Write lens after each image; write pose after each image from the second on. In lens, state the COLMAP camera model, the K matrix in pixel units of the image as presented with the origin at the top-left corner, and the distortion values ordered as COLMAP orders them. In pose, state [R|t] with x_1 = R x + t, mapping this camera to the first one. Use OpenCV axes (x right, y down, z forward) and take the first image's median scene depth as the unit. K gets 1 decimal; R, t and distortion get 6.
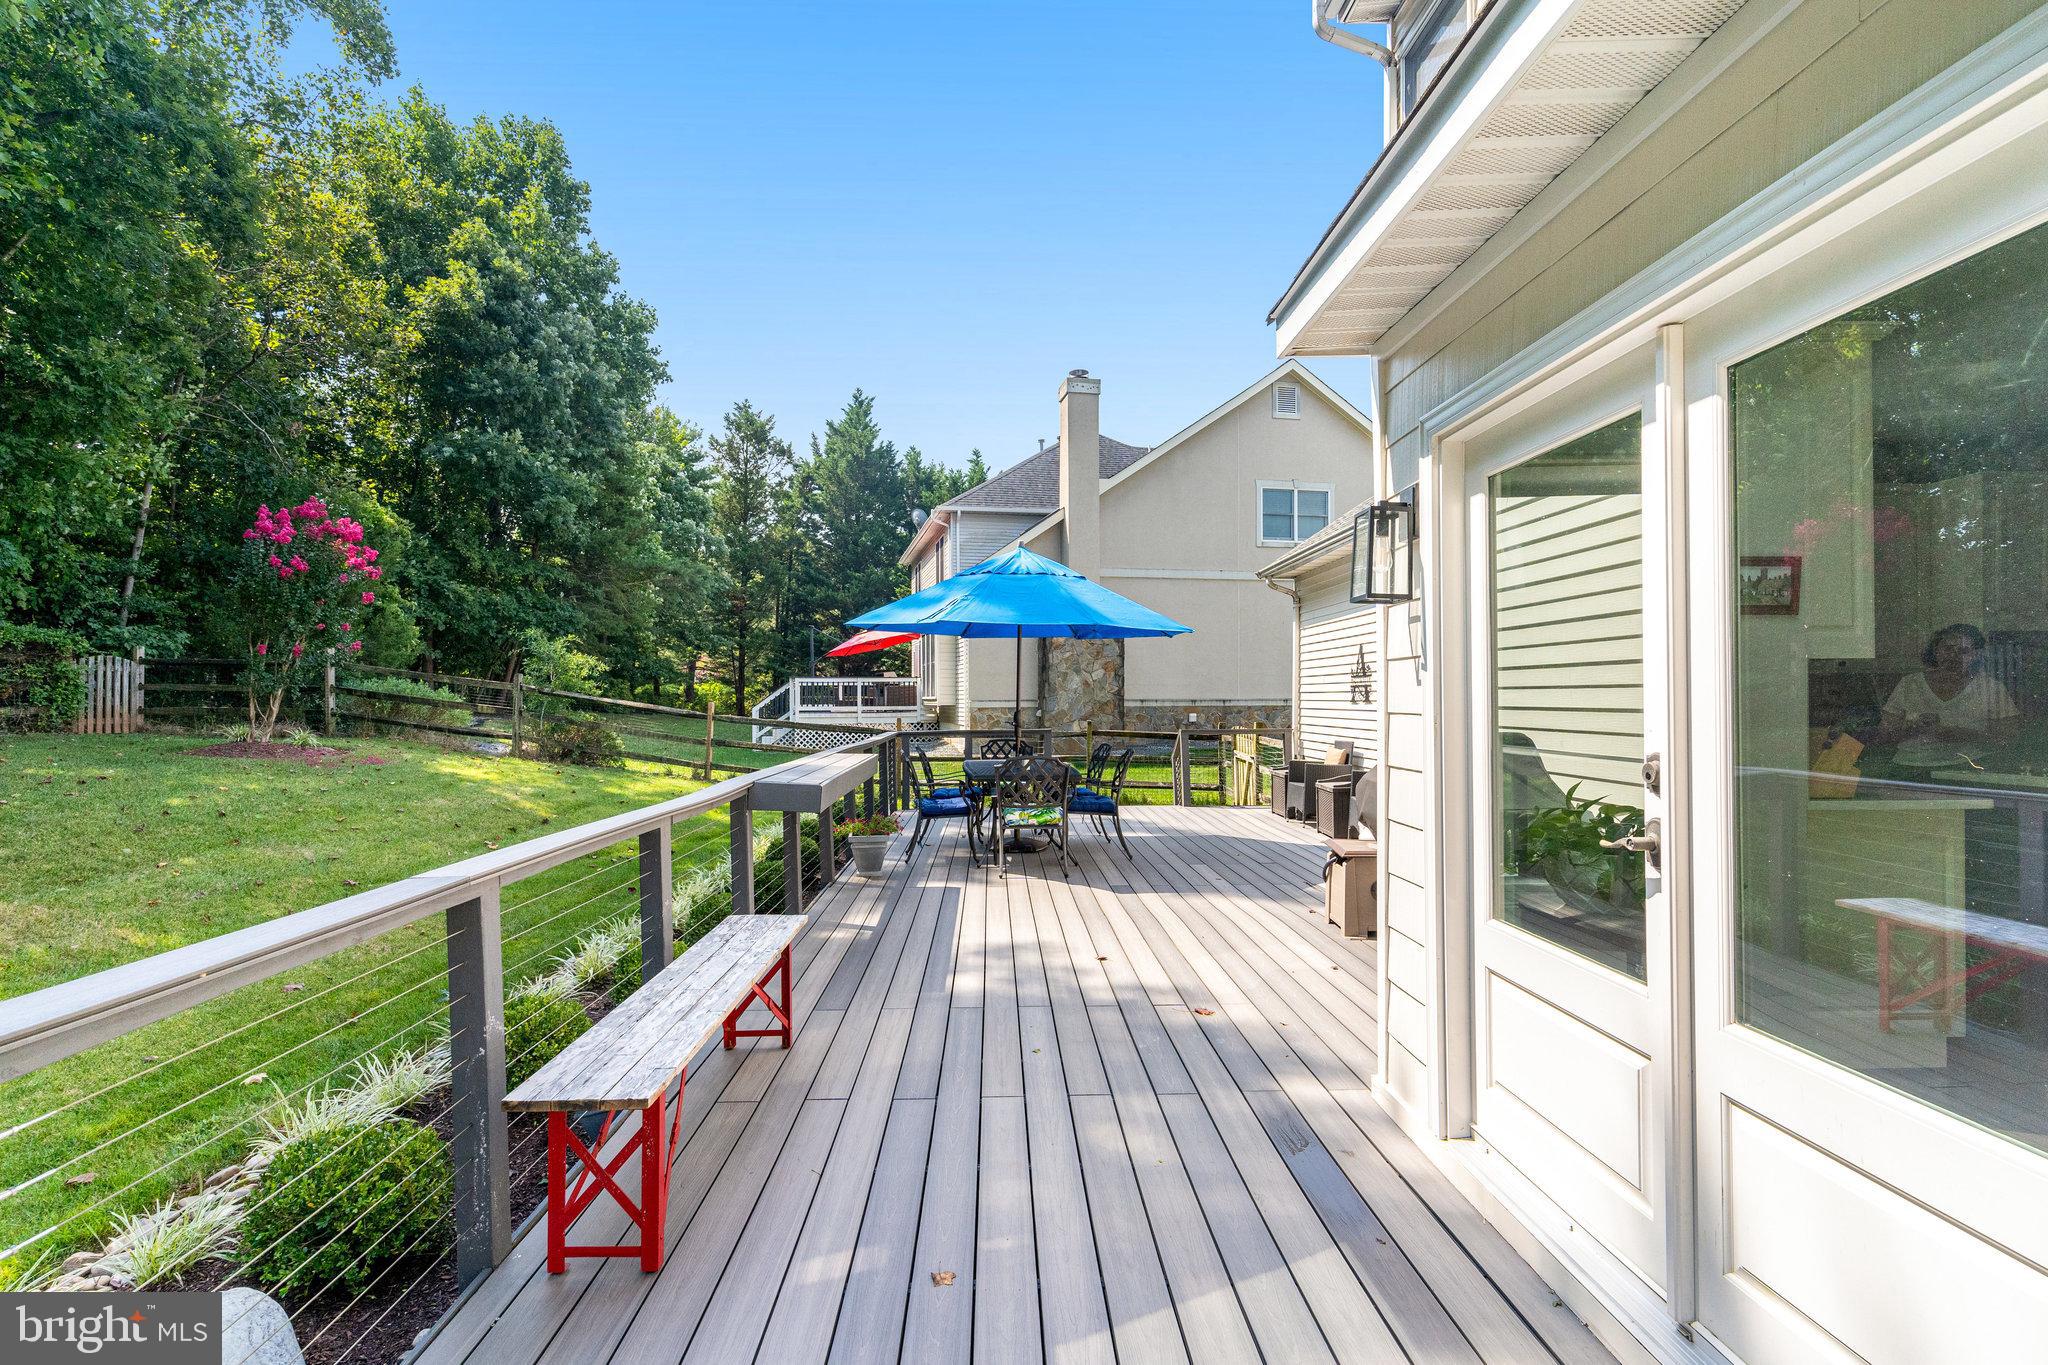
lens RADIAL K [[993.0, 0, 1017.8], [0, 993.0, 692.6], [0, 0, 1]] dist [0.006113, 0.000837]
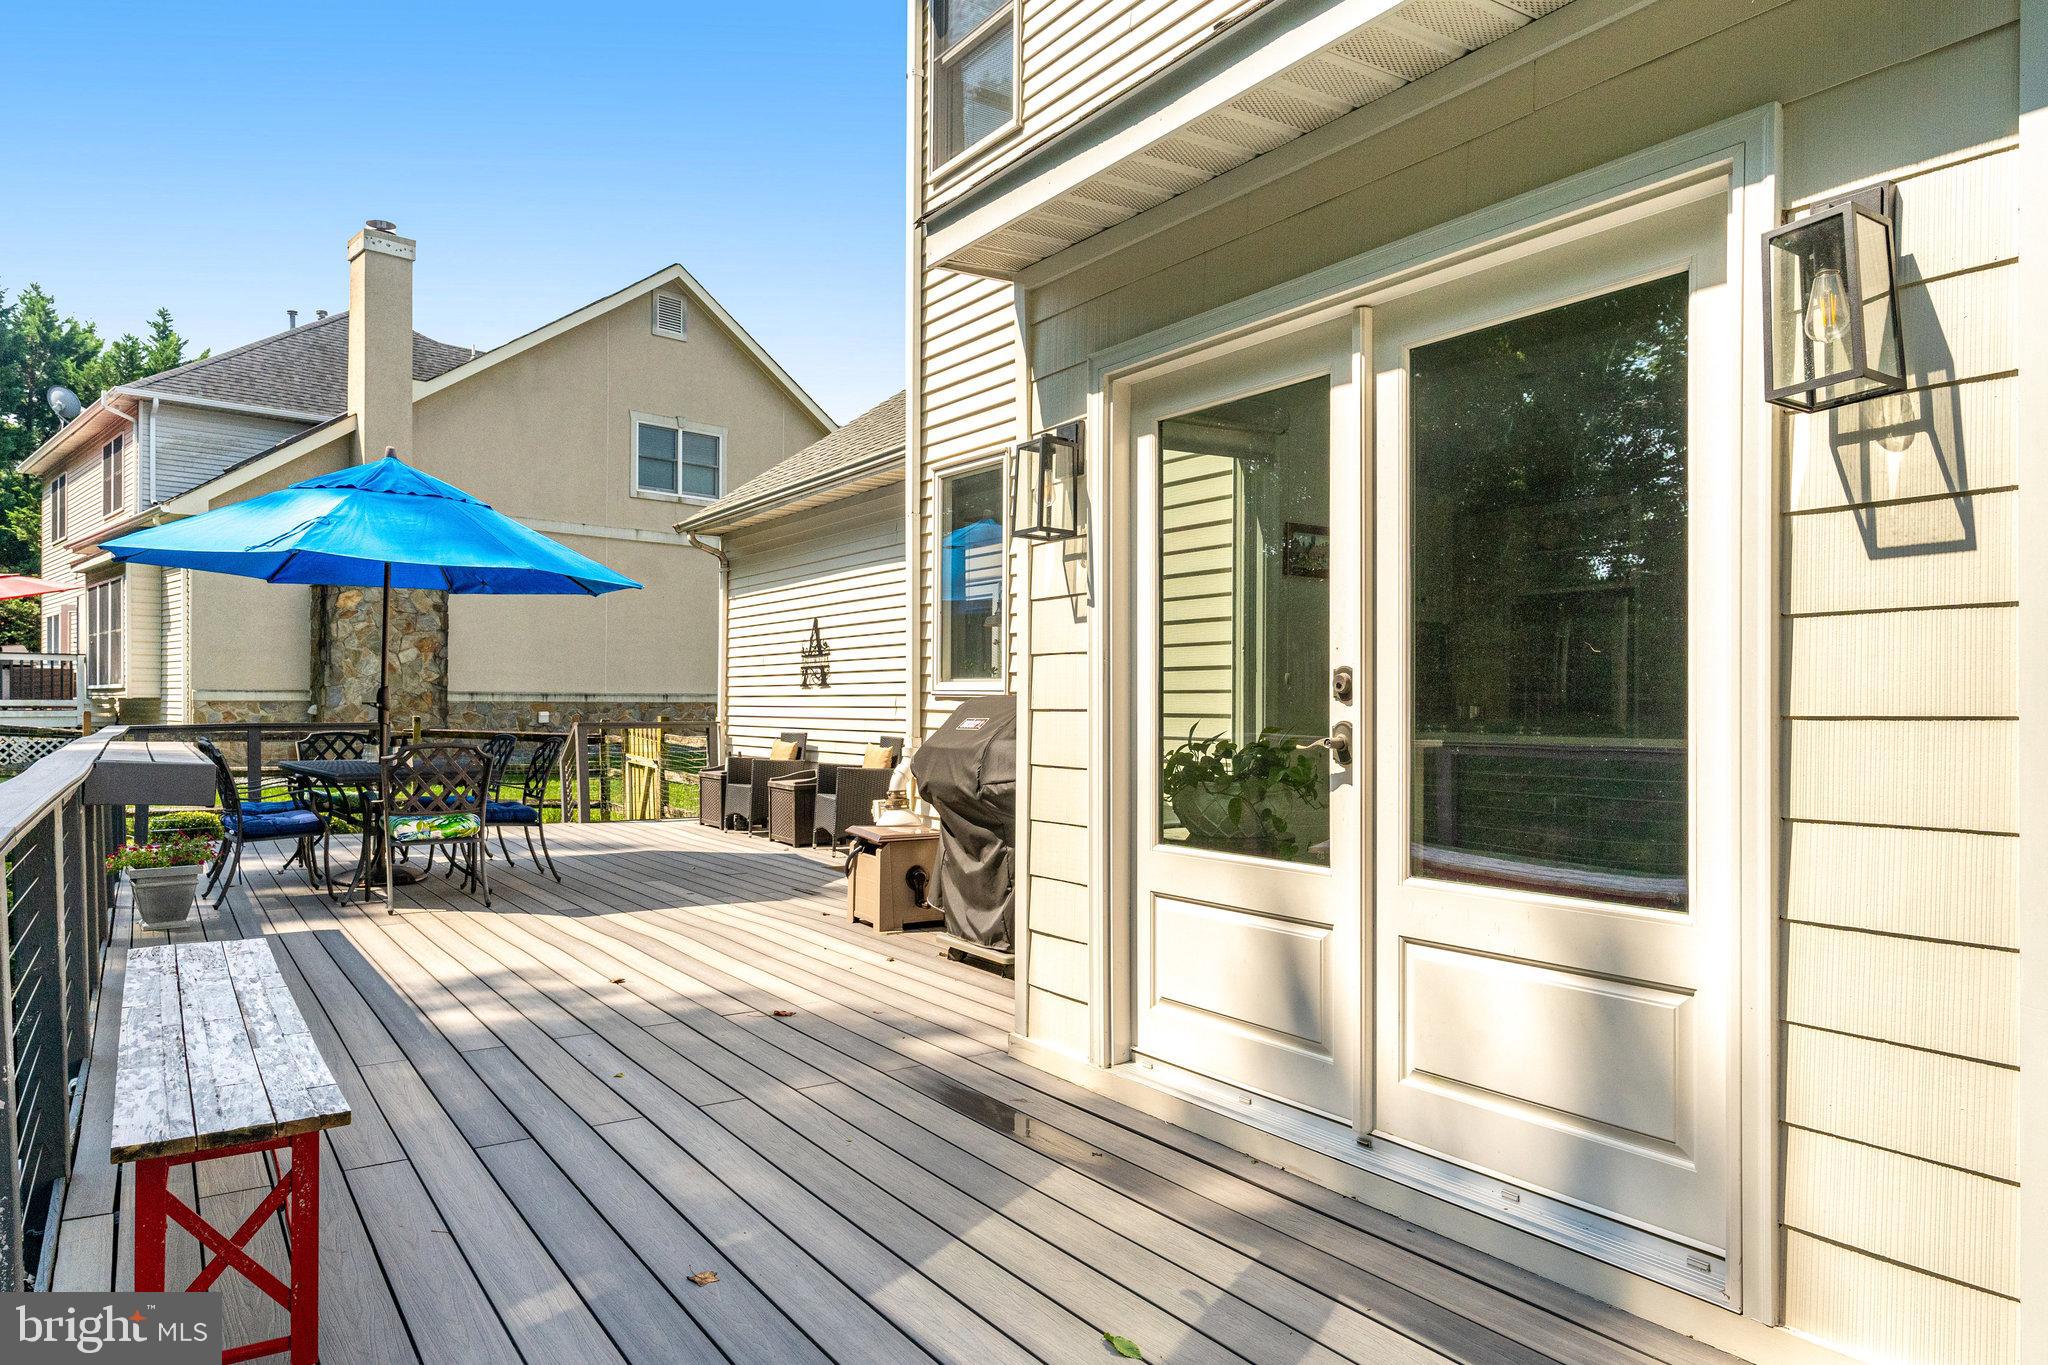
lens RADIAL K [[1283.2, 0, 1022.7], [0, 1283.2, 703.8], [0, 0, 1]] dist [-0.006248, -0.000384]
pose [[0.839473, 0.008204, 0.543339, -0.092494], [-0.010713, 0.999942, 0.001455, 0.019571], [-0.543295, -0.007042, 0.839512, -0.012926]]
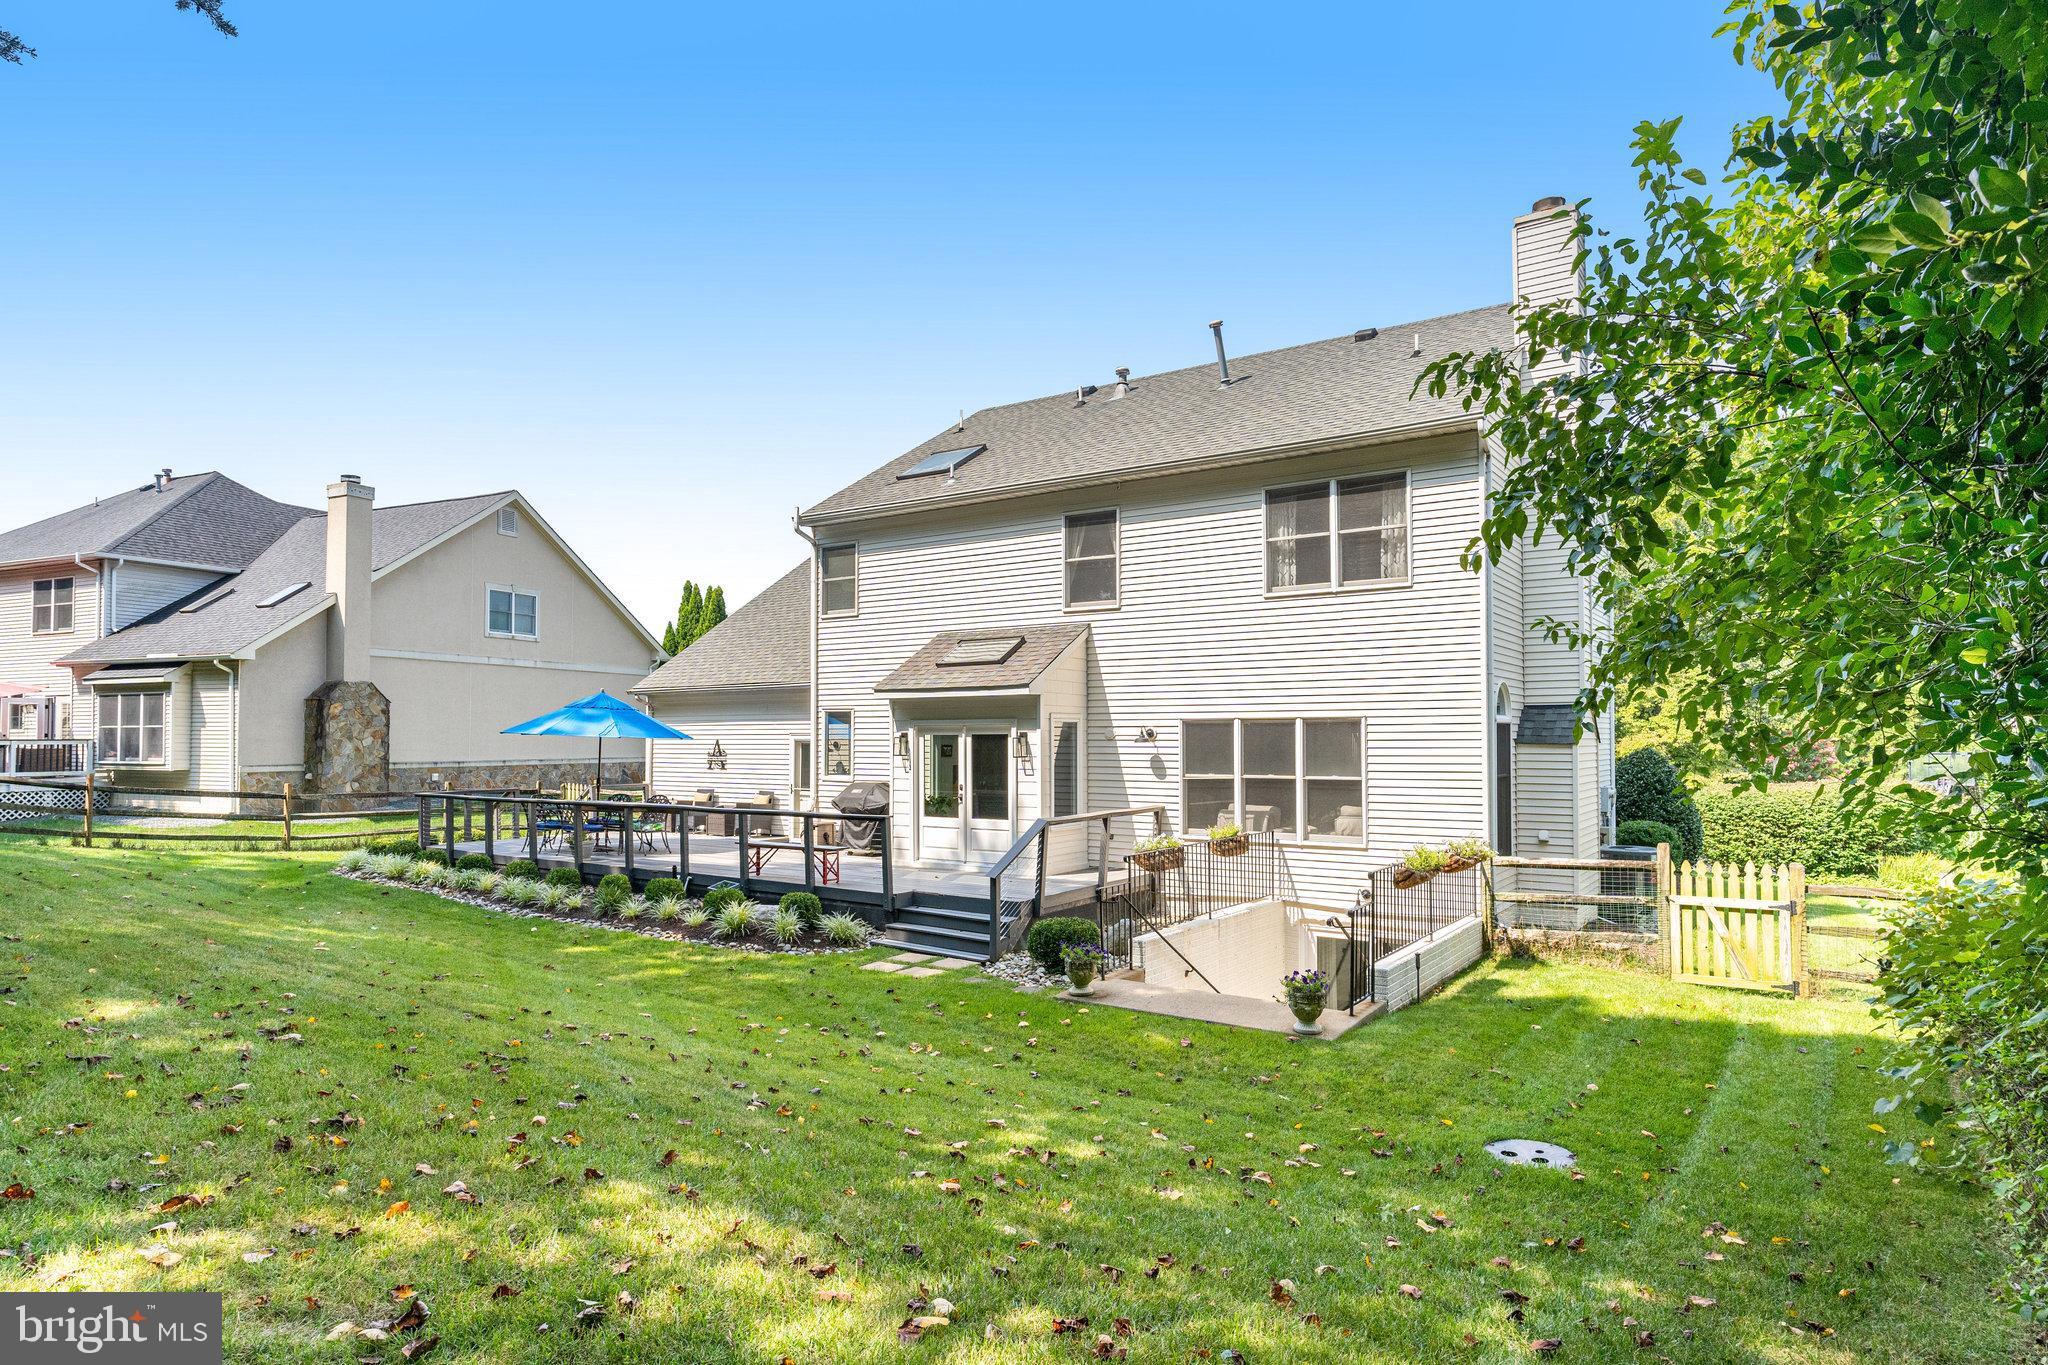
lens RADIAL K [[1145.9, 0, 1024.6], [0, 1145.9, 695.5], [0, 0, 1]] dist [-0.006441, 0.000170]
pose [[0.587905, 0.034497, 0.808194, -1.055134], [-0.005591, 0.999240, -0.038584, -0.047946], [-0.808910, 0.018165, 0.587651, -0.771318]]
